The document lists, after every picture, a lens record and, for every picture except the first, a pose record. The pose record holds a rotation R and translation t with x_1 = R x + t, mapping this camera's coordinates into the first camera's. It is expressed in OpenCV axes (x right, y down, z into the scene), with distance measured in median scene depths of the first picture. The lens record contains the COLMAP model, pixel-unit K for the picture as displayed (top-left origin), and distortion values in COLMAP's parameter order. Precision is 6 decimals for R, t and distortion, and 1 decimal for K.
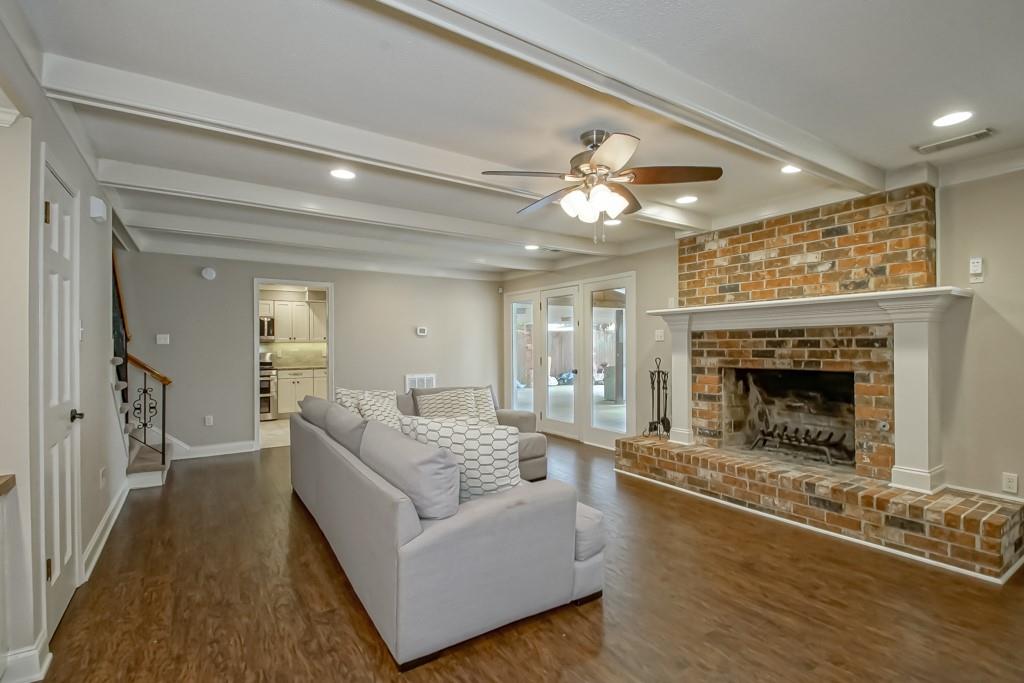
lens RADIAL K [[469.9, 0, 511.9], [0, 469.9, 343.6], [0, 0, 1]] dist [0.004885, -0.001068]
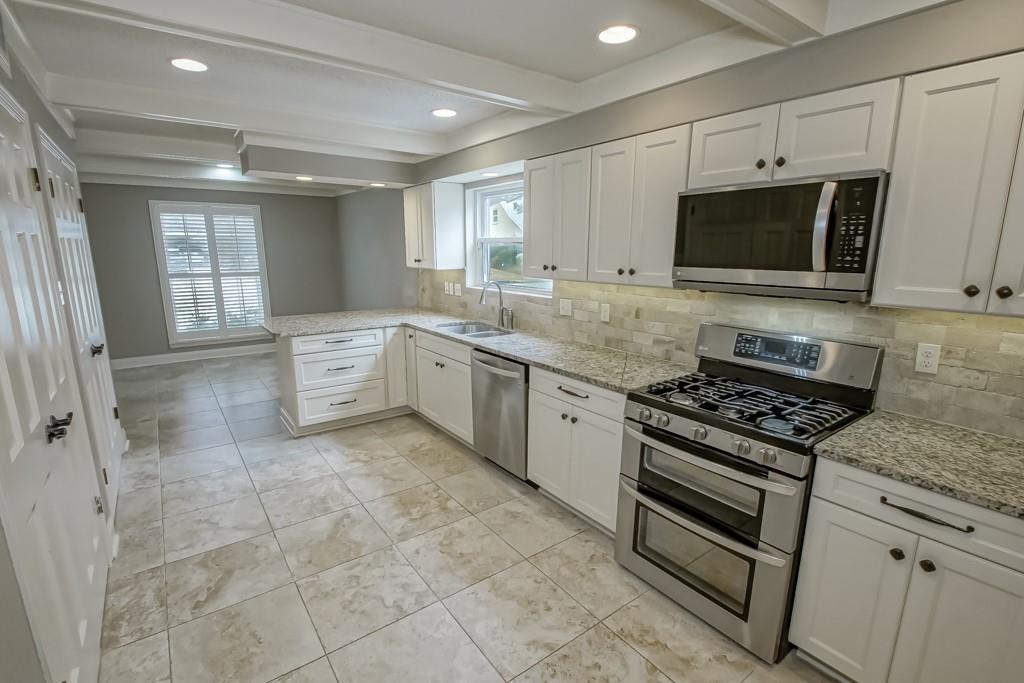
lens RADIAL K [[469.9, 0, 516.7], [0, 469.9, 345.0], [0, 0, 1]] dist [0.004885, -0.001068]
pose [[0.067337, 0.206273, -0.976175, -0.318642], [0.001193, 0.978378, 0.206821, -0.027092], [0.997730, -0.015091, 0.065635, 0.844263]]
